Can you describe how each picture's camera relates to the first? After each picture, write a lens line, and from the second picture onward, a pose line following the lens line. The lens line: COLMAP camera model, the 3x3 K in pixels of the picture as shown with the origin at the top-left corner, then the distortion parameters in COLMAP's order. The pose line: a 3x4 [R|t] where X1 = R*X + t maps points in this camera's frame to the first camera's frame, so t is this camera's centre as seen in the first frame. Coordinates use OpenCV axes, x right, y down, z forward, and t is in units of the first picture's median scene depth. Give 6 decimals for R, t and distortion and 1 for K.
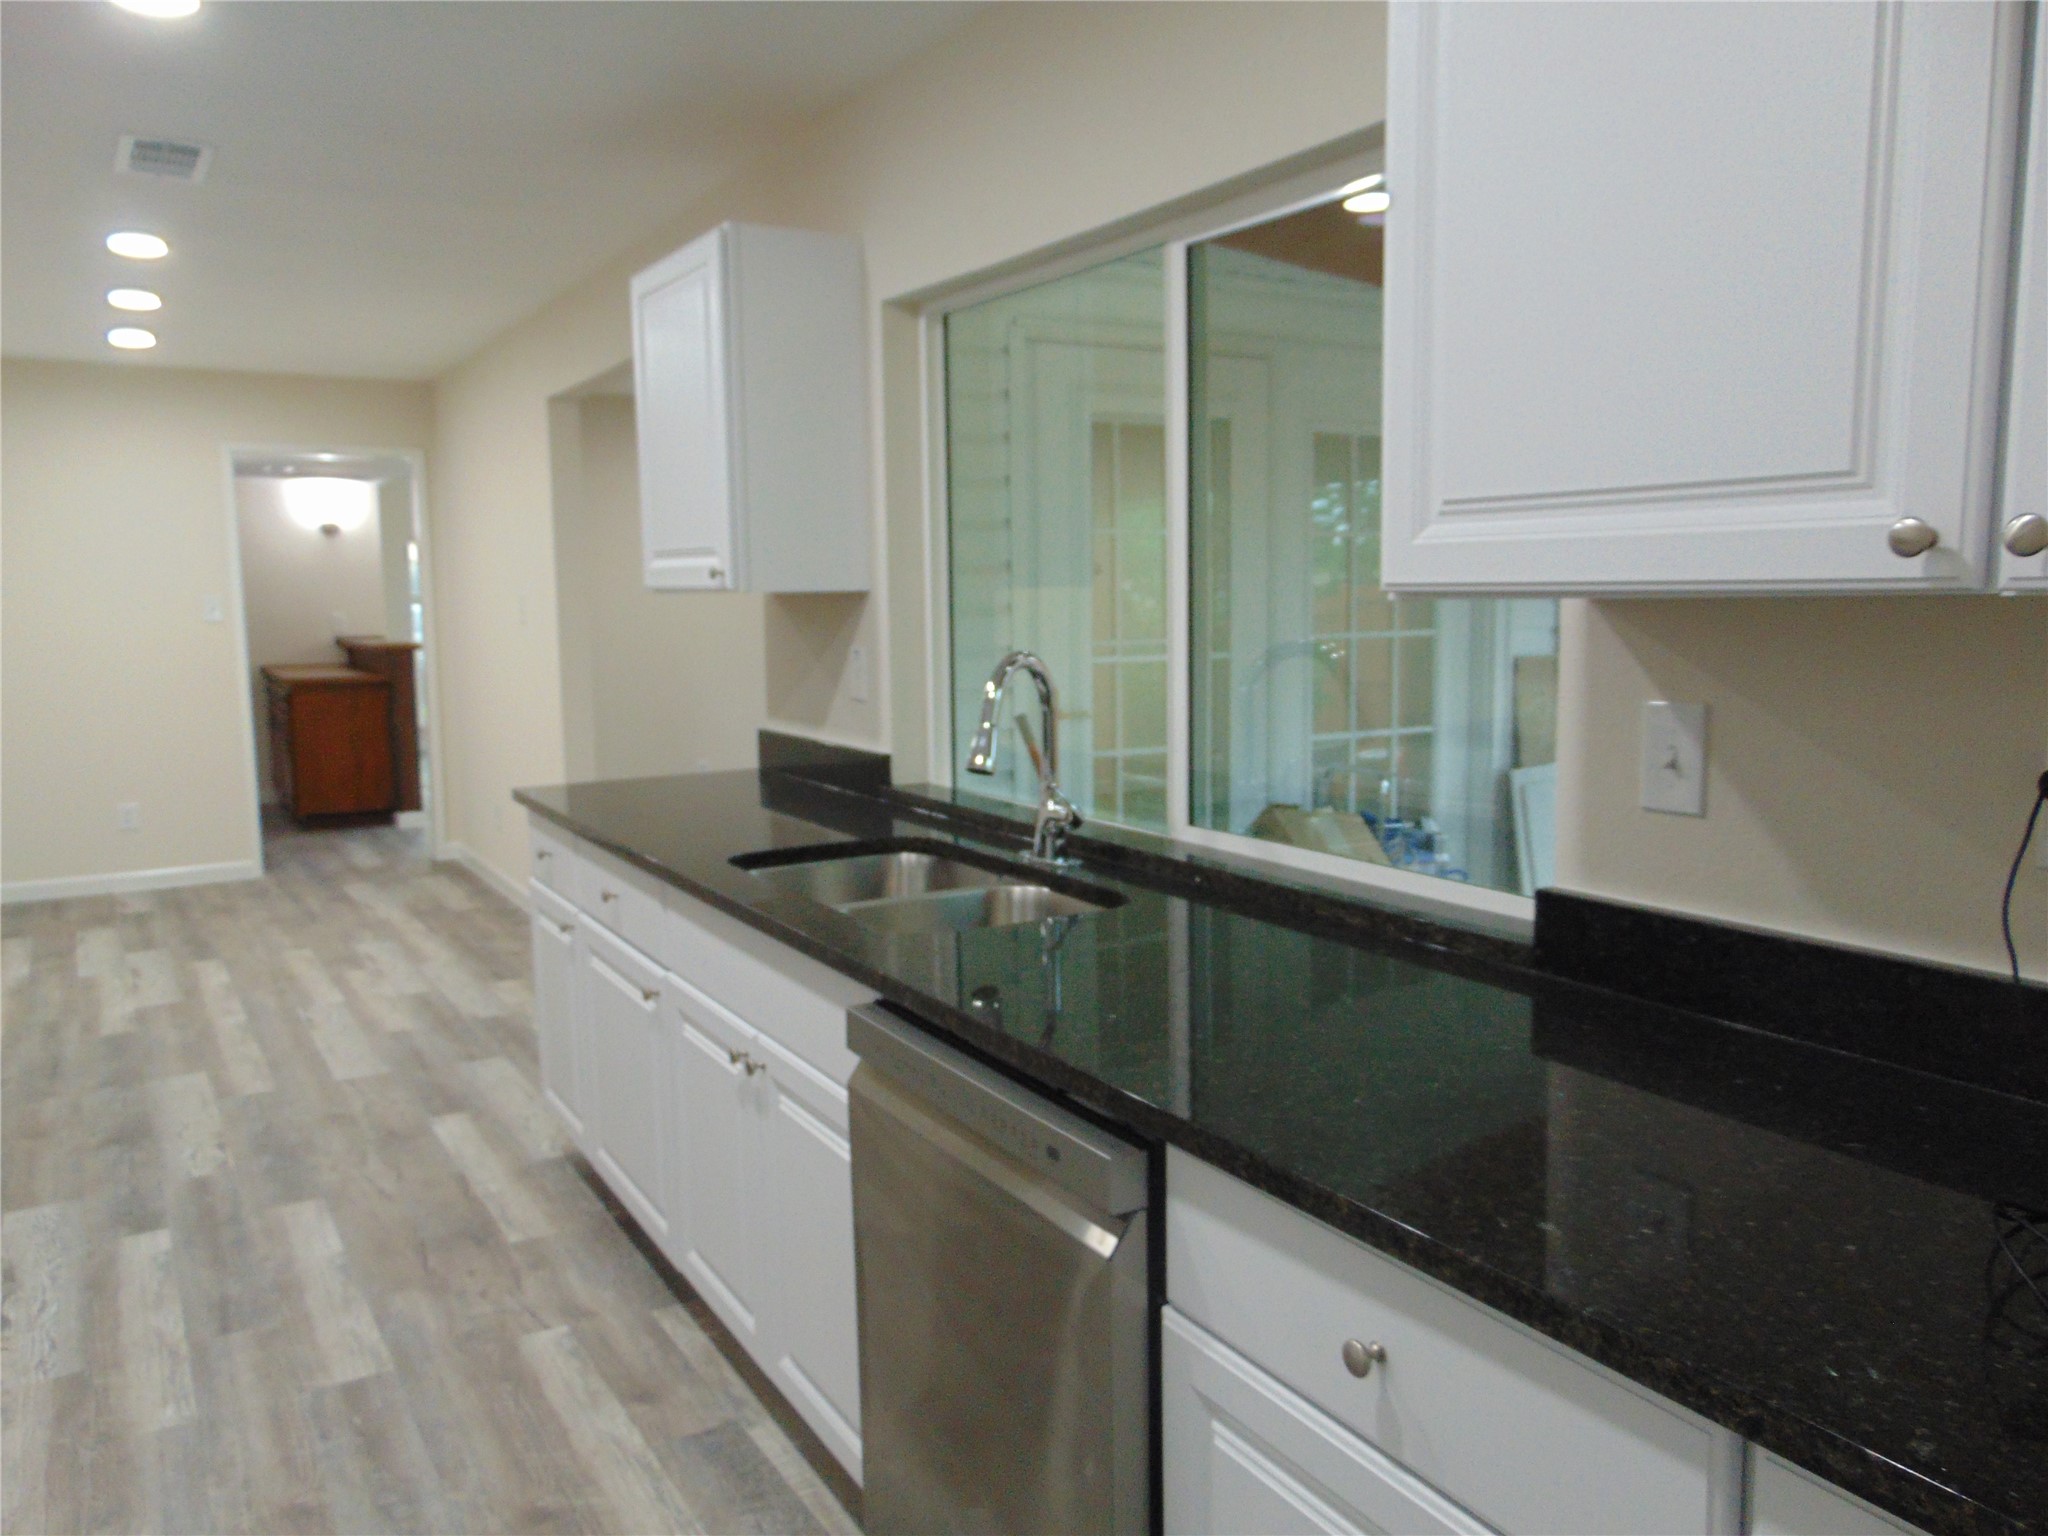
lens RADIAL K [[1533.8, 0, 1023.5], [0, 1533.8, 781.7], [0, 0, 1]] dist [-0.011402, 0.063413]
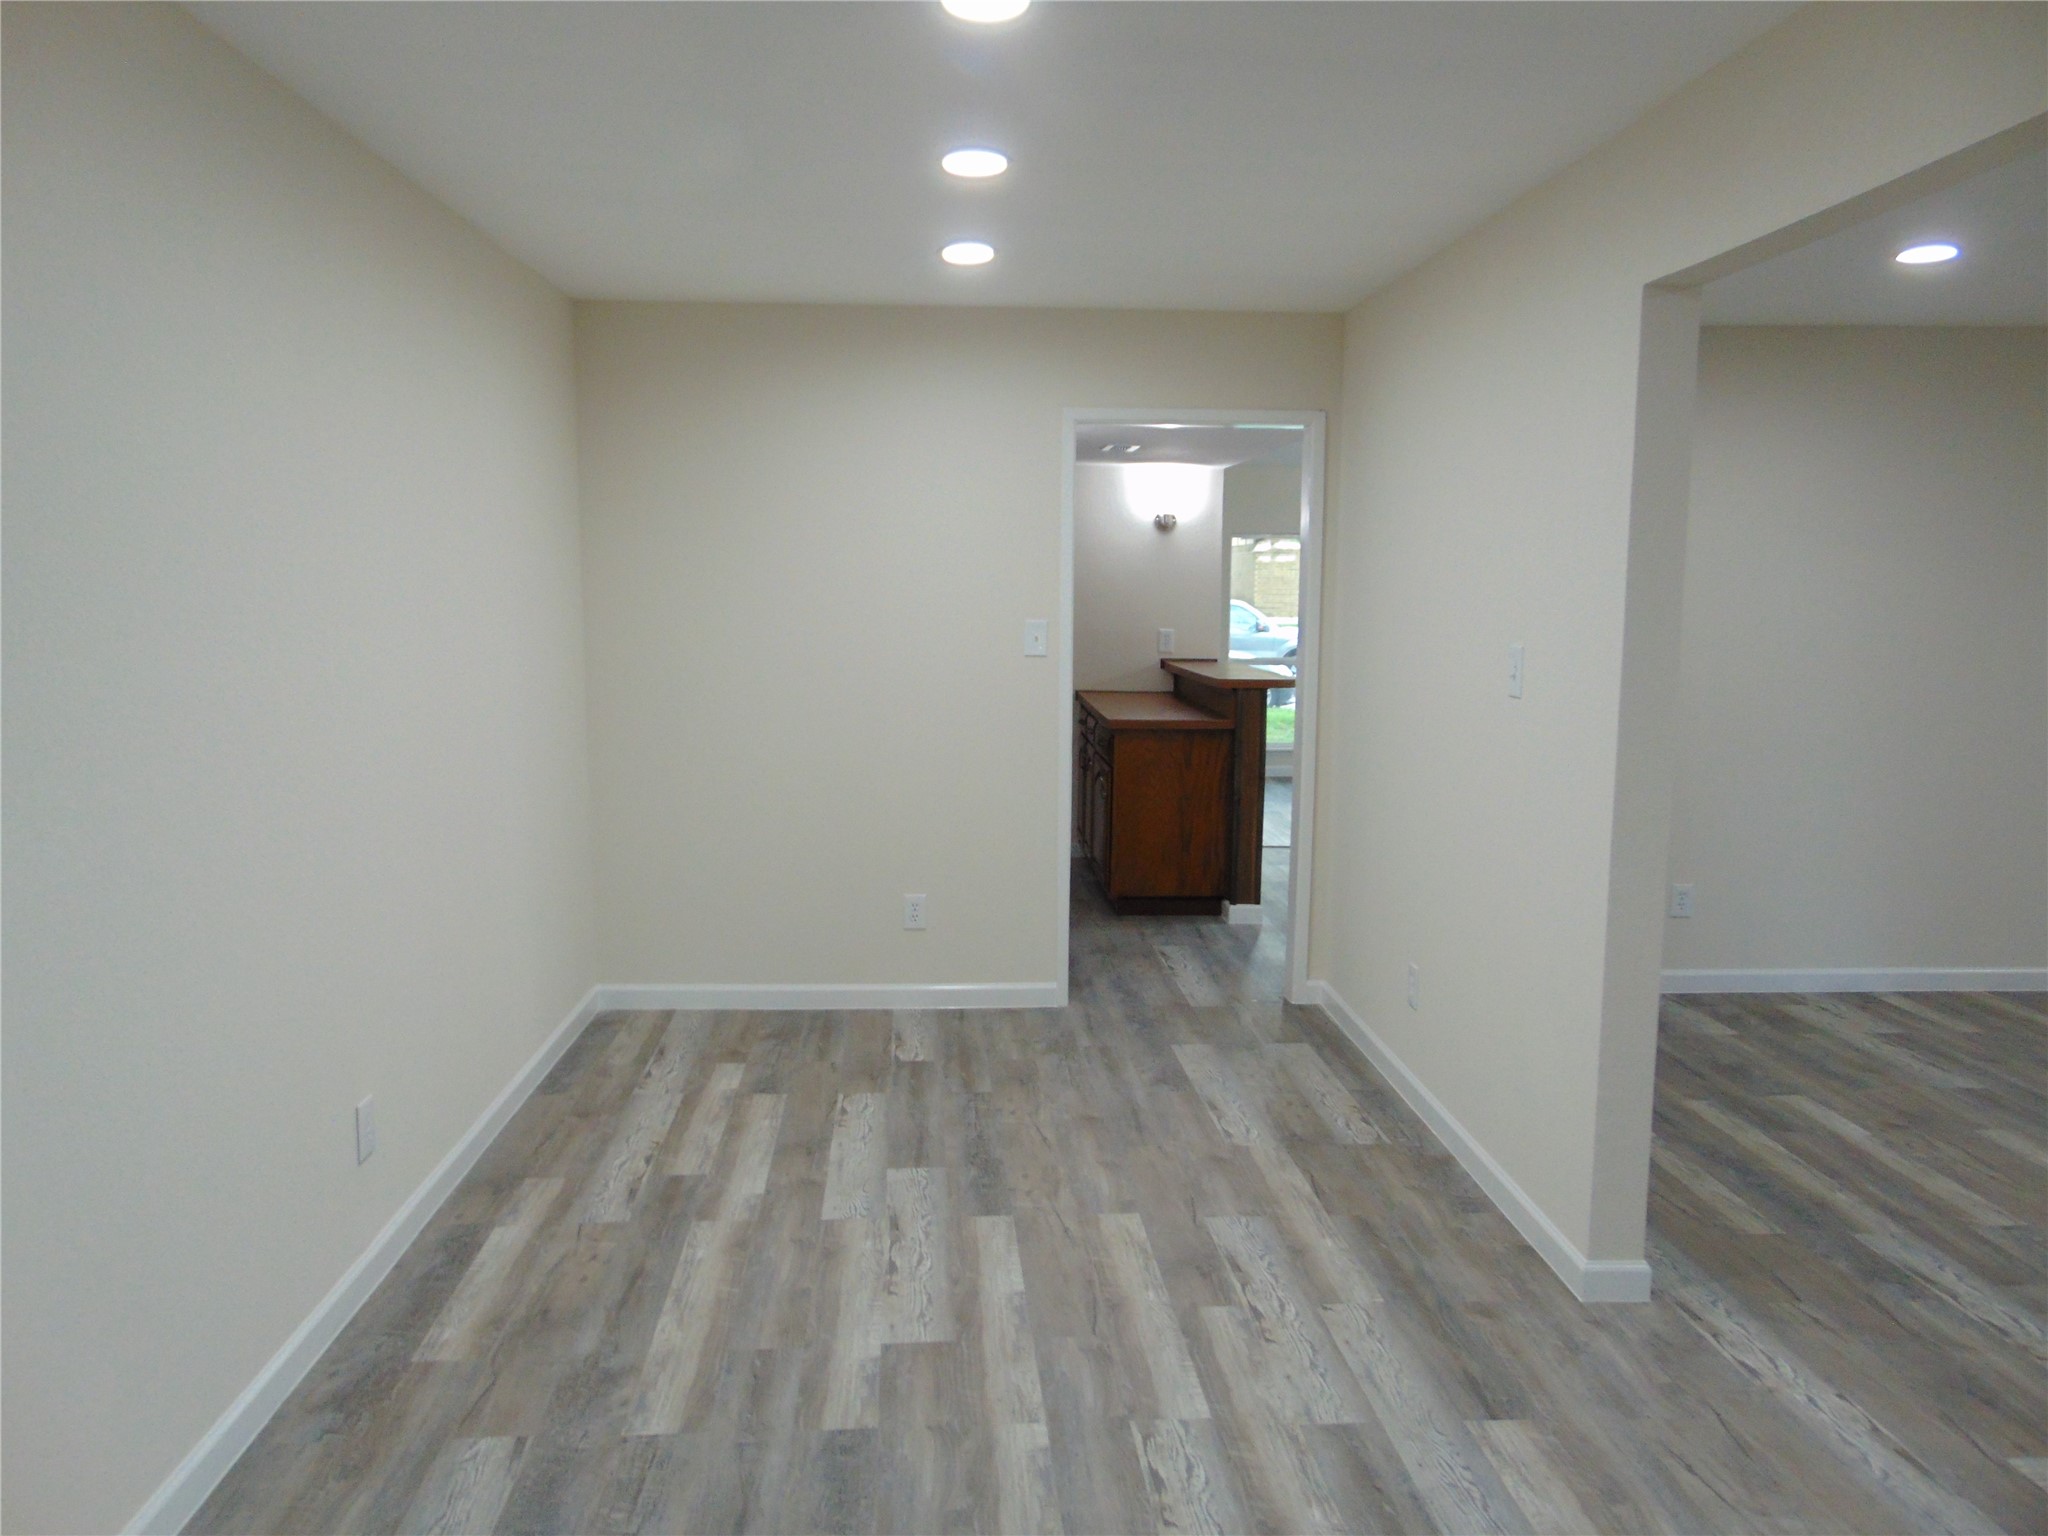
lens RADIAL K [[1540.2, 0, 1019.5], [0, 1540.2, 770.1], [0, 0, 1]] dist [-0.033524, 0.077959]
pose [[0.885531, 0.075194, -0.458455, -0.305615], [-0.075828, 0.996975, 0.017053, -0.095838], [0.458351, 0.019663, 0.888554, 0.547274]]
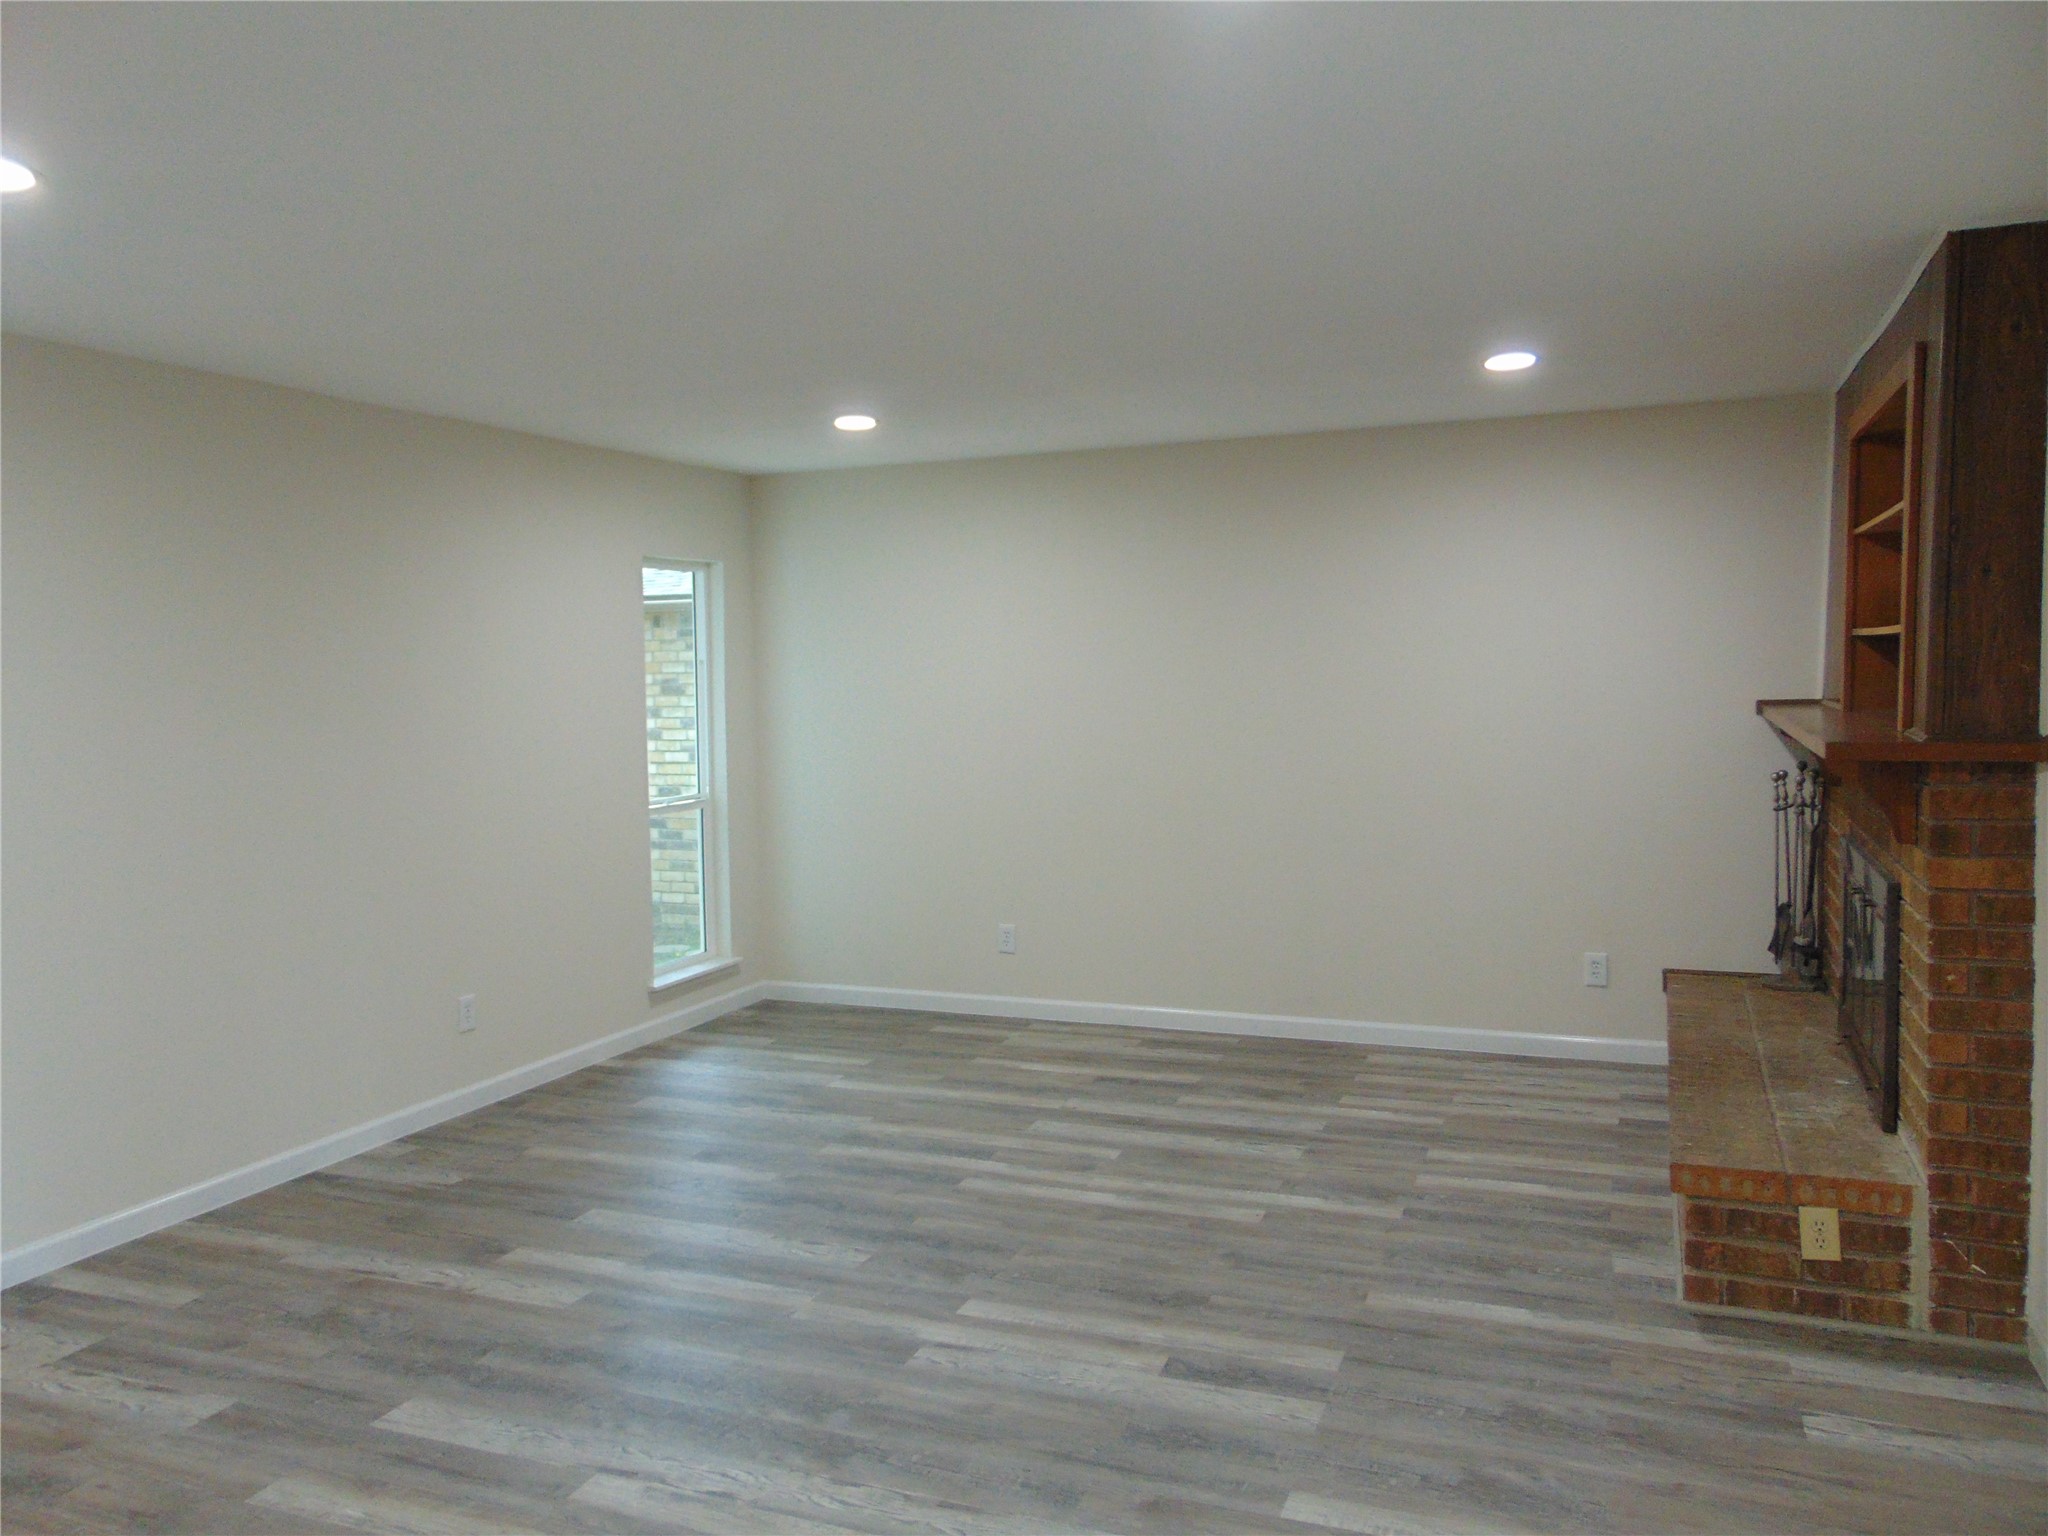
lens RADIAL K [[1540.2, 0, 1019.5], [0, 1540.2, 770.1], [0, 0, 1]] dist [-0.033524, 0.077959]
pose [[0.801235, -0.041123, 0.596935, -0.315028], [0.084749, 0.995377, -0.045184, -0.146882], [-0.592318, 0.086793, 0.801016, 0.924009]]
